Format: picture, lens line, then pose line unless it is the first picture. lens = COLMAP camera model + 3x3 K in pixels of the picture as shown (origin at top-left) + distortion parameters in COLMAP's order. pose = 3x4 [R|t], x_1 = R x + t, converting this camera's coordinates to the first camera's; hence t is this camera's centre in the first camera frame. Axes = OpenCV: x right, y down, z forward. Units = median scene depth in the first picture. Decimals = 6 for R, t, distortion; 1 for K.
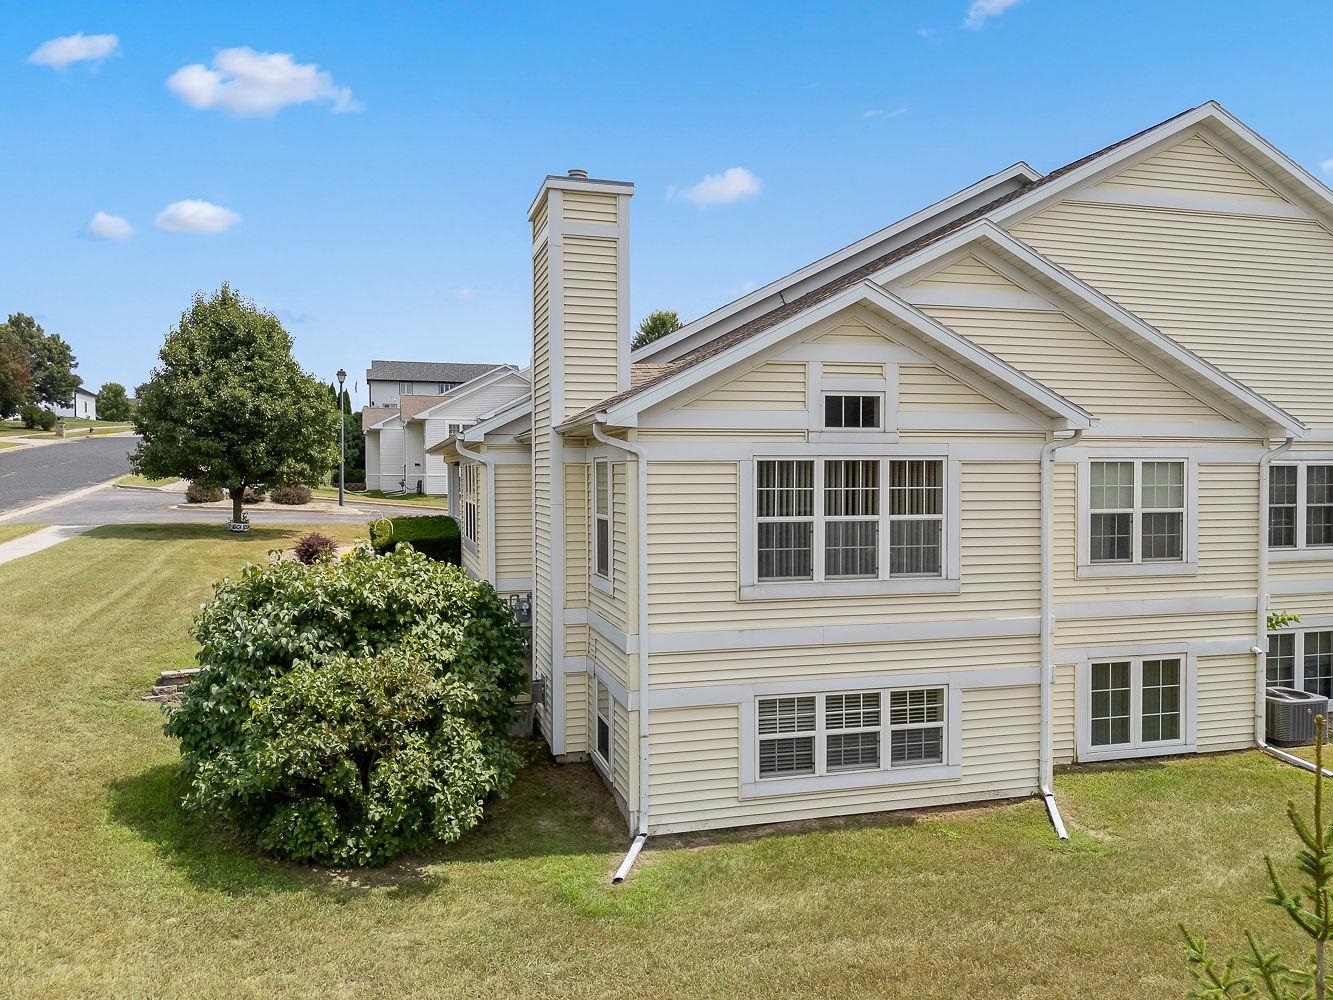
lens RADIAL K [[1181.5, 0, 633.6], [0, 1181.5, 442.8], [0, 0, 1]] dist [0.135661, -0.227175]
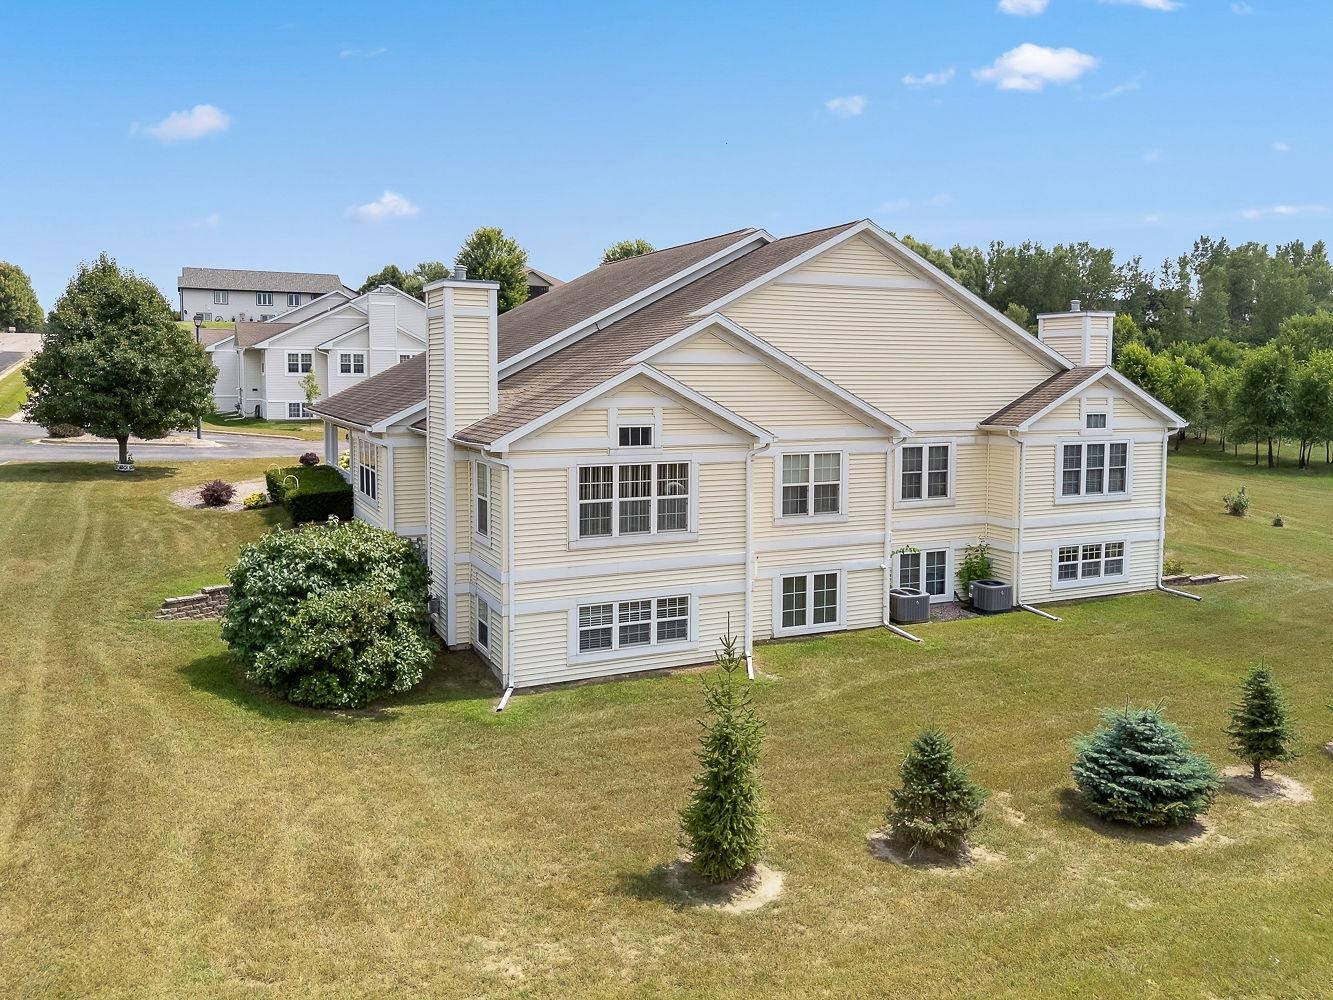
lens RADIAL K [[1181.5, 0, 633.6], [0, 1181.5, 442.8], [0, 0, 1]] dist [0.135661, -0.227175]
pose [[0.989102, -0.007749, 0.147027, -0.062918], [-0.003925, 0.996871, 0.078942, -0.146780], [-0.147178, -0.078659, 0.985977, -0.637625]]
